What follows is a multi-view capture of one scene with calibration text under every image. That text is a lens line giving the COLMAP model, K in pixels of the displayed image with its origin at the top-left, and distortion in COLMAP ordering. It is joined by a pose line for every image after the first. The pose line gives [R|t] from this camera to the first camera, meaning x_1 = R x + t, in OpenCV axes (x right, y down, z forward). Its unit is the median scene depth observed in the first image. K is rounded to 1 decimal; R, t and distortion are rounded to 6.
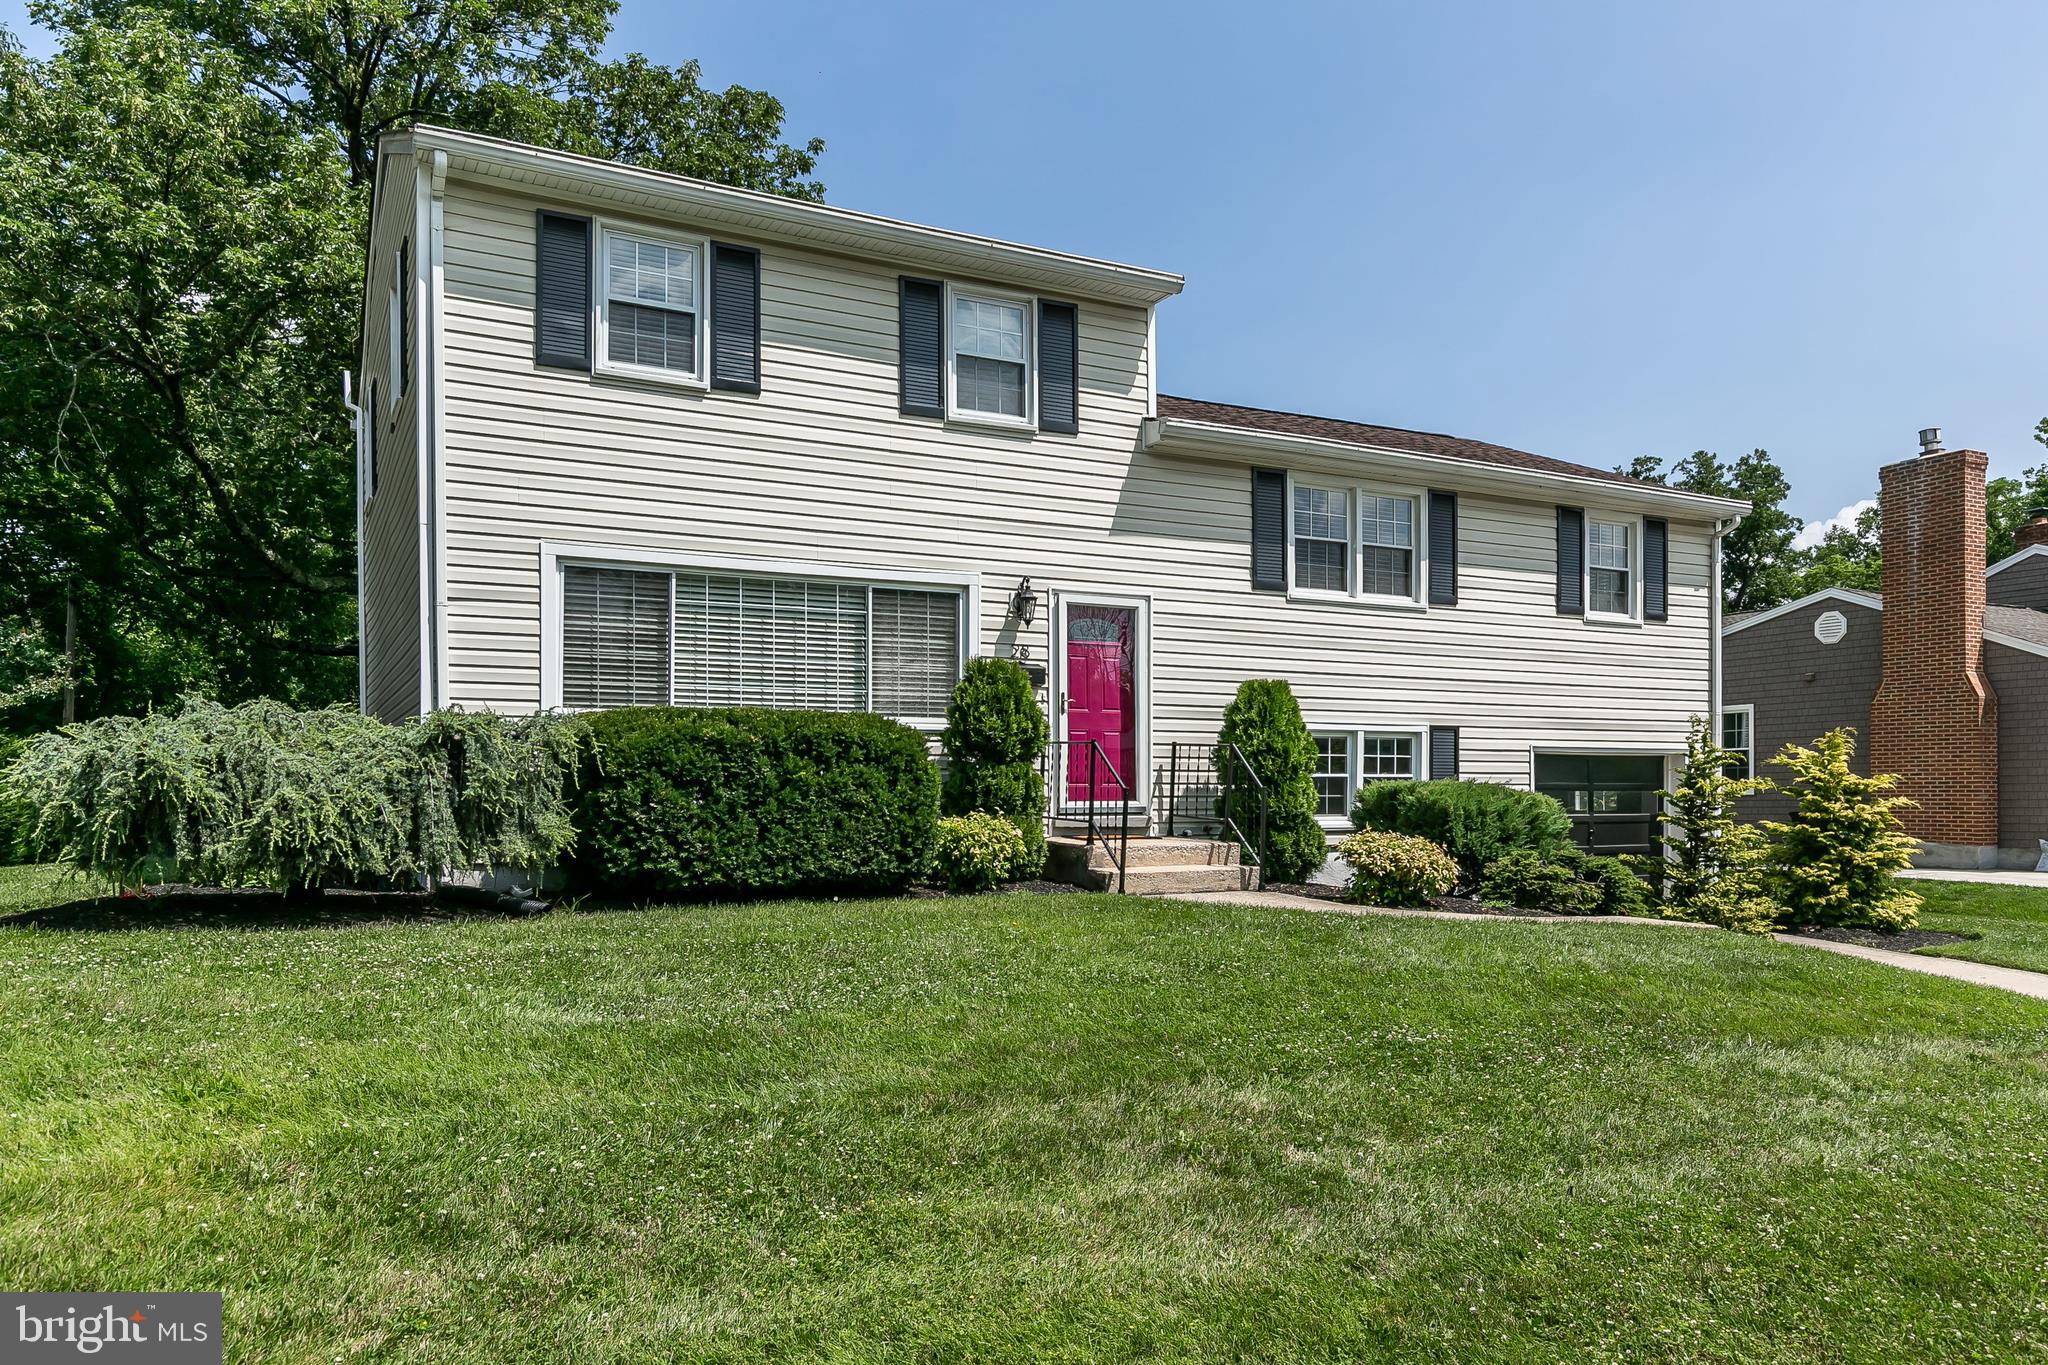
lens RADIAL K [[1105.7, 0, 1036.8], [0, 1105.7, 815.2], [0, 0, 1]] dist [0.006802, -0.000357]
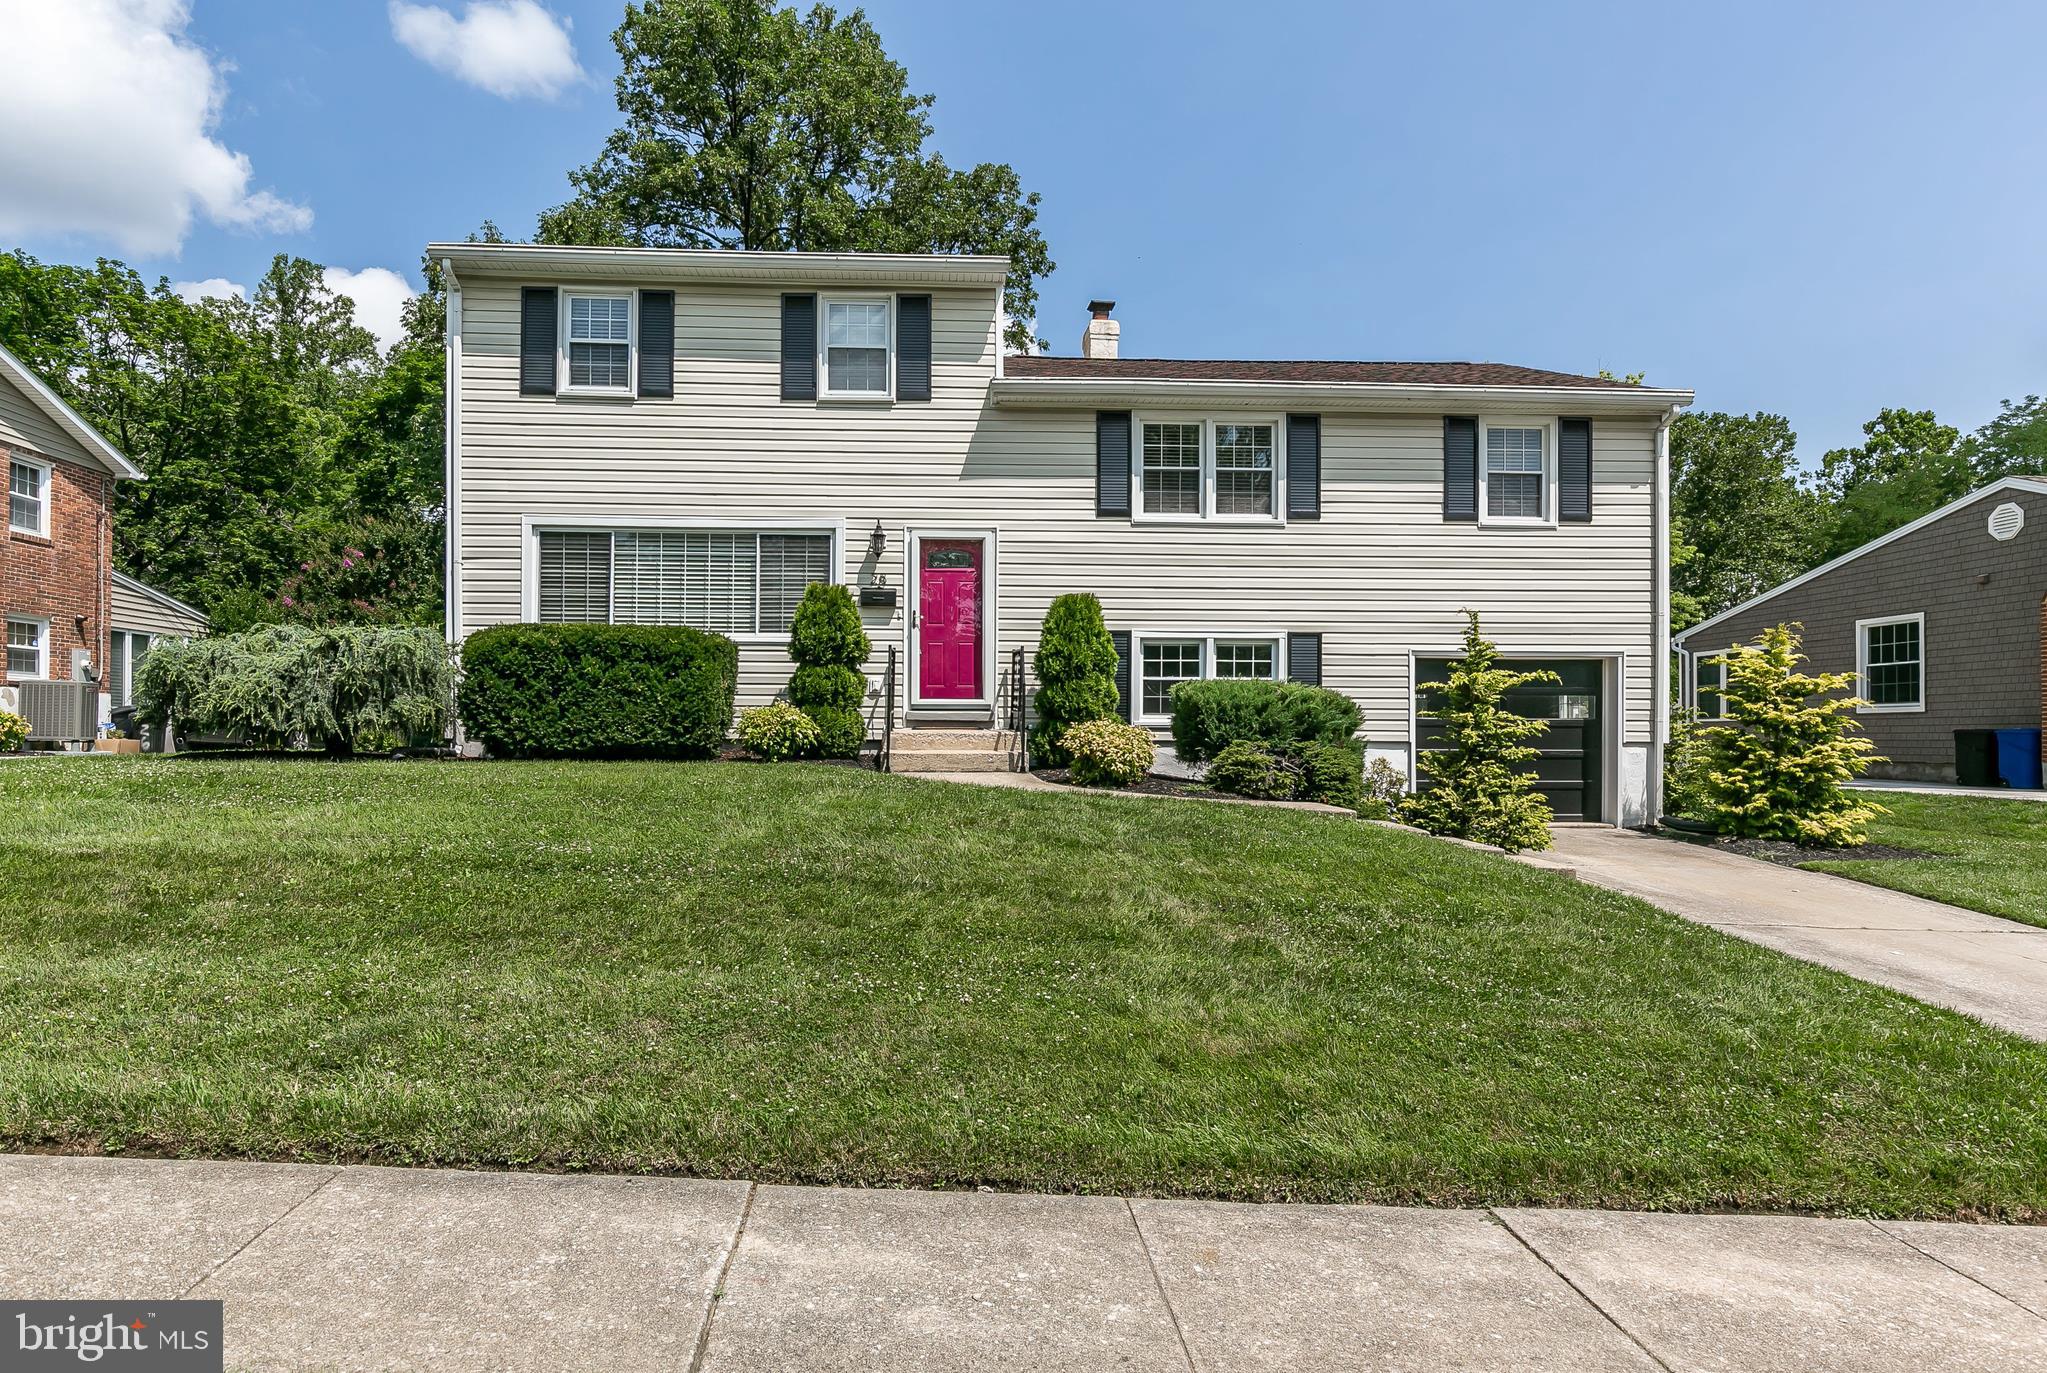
lens RADIAL K [[920.3, 0, 1067.7], [0, 920.3, 734.8], [0, 0, 1]] dist [0.006573, -0.000867]
pose [[0.938771, 0.008699, -0.344433, 0.531950], [-0.012499, 0.999883, -0.008812, 0.033742], [0.344316, 0.012577, 0.938770, 0.099499]]
